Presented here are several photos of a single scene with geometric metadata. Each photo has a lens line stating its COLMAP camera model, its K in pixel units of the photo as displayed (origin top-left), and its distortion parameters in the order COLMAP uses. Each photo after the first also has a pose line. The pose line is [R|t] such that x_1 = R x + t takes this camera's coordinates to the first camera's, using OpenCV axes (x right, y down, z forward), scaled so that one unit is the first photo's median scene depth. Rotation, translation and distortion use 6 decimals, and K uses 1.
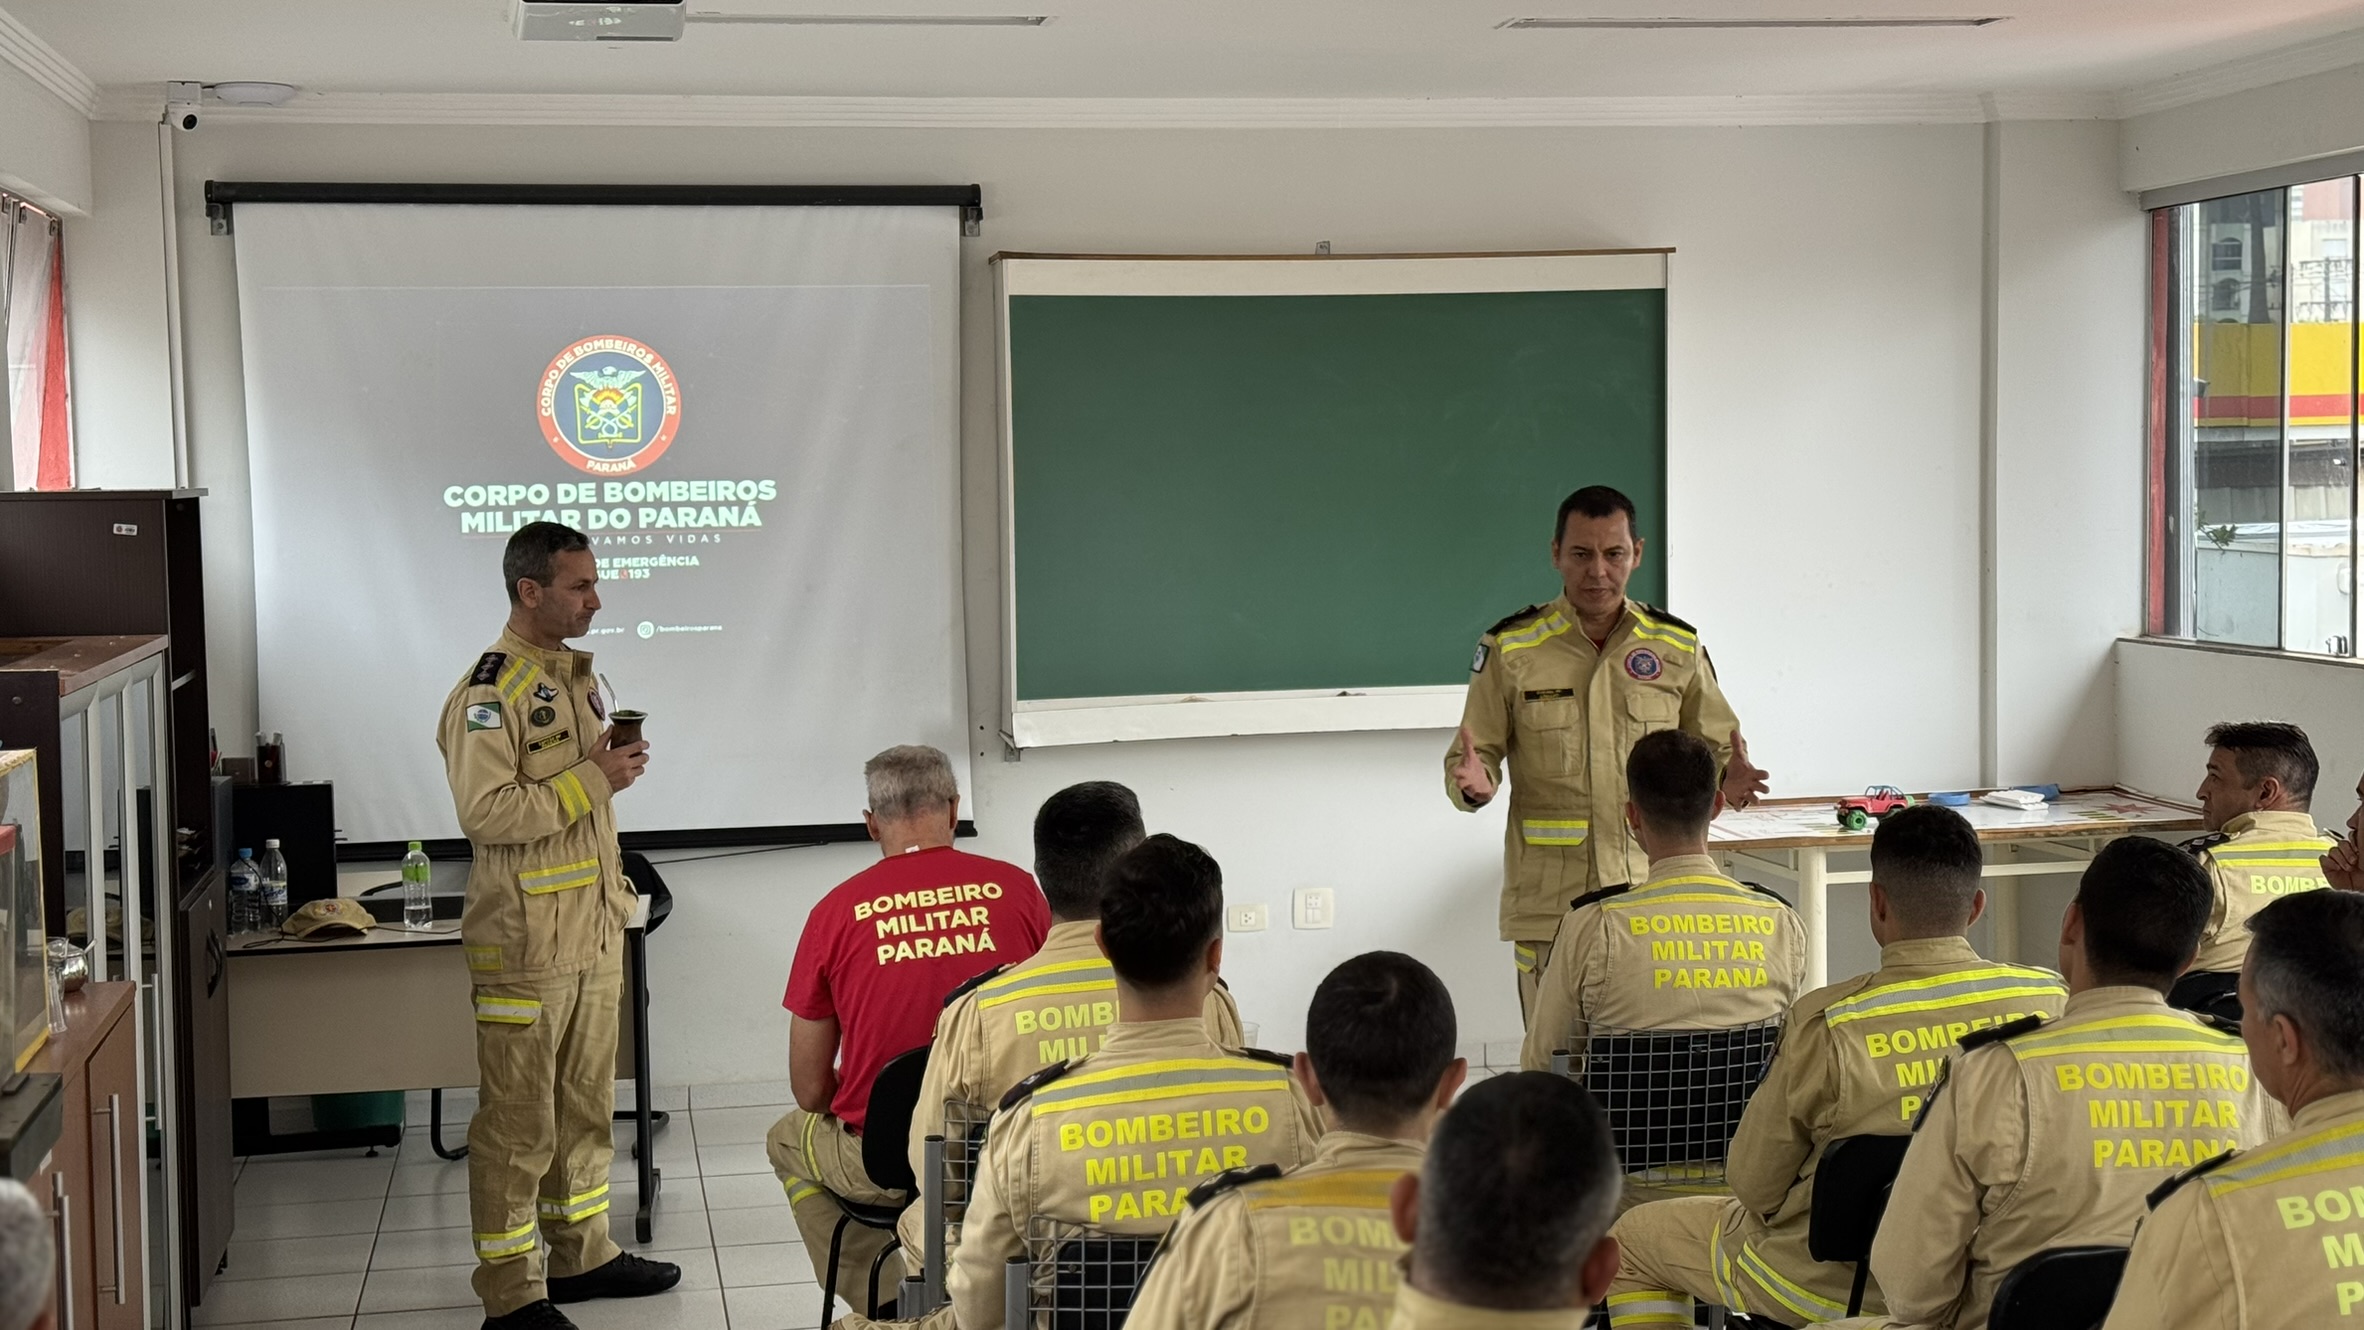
lens RADIAL K [[3223.3, 0, 1183.3], [0, 3223.3, 662.4], [0, 0, 1]] dist [0.042792, 0.000000]
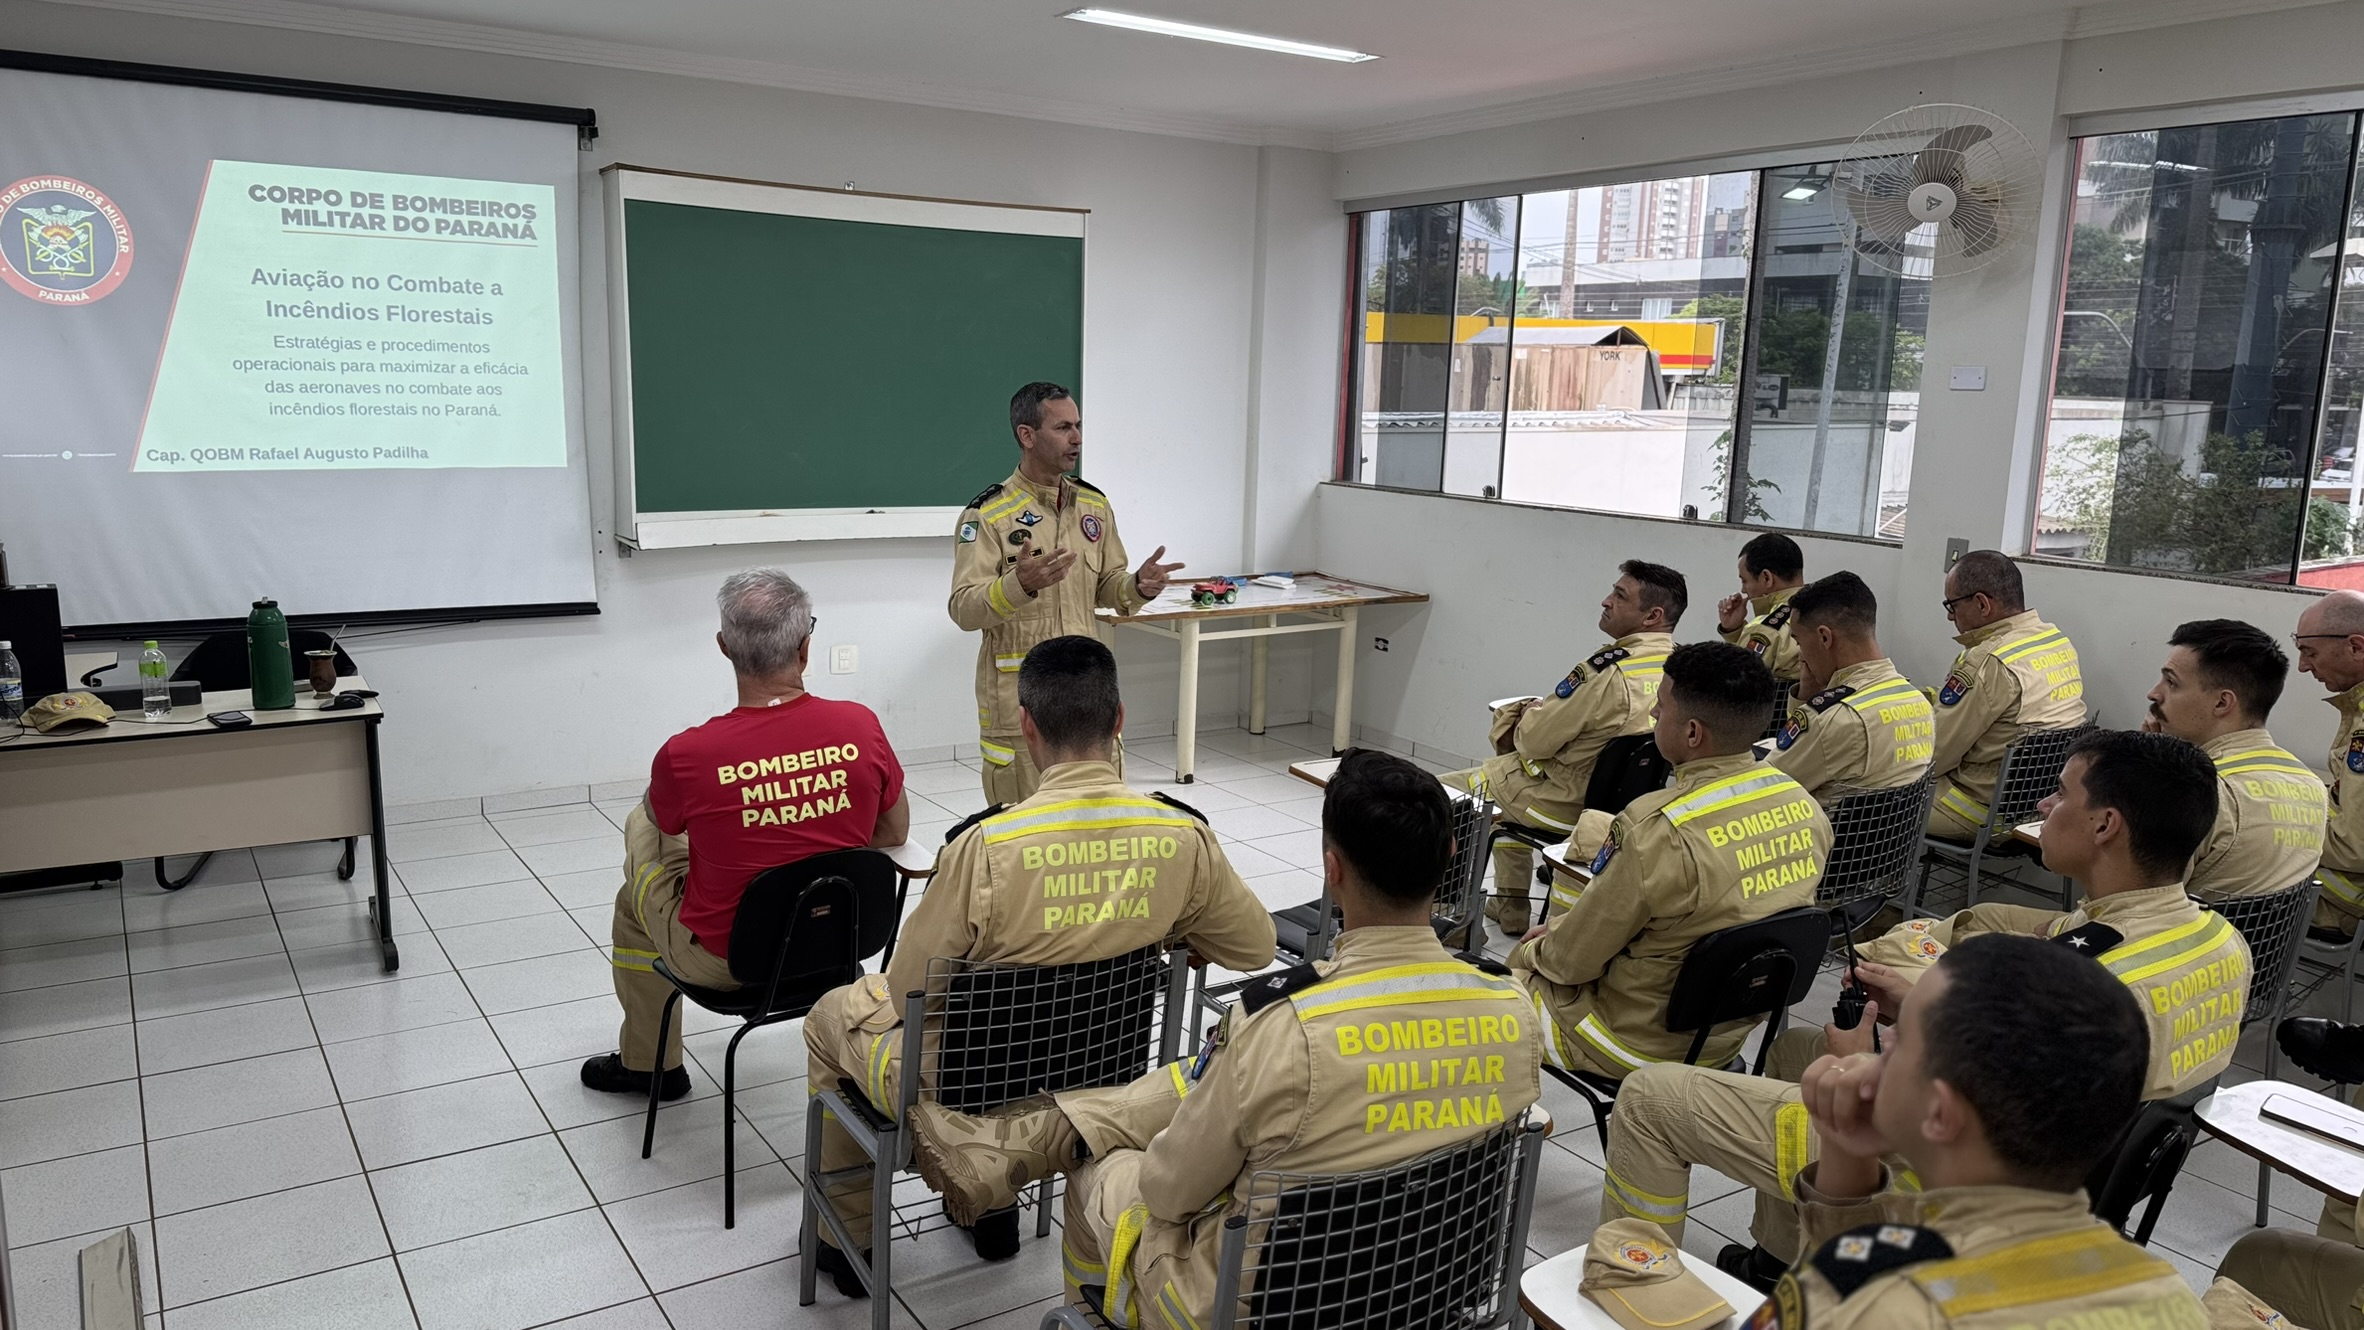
lens RADIAL K [[1668.1, 0, 1180.2], [0, 1668.1, 673.7], [0, 0, 1]] dist [0.036198, -0.005812]
pose [[0.922097, -0.023730, 0.386231, -0.114983], [-0.021163, 0.993532, 0.111567, -0.004177], [-0.386380, -0.111049, 0.915630, 0.276999]]
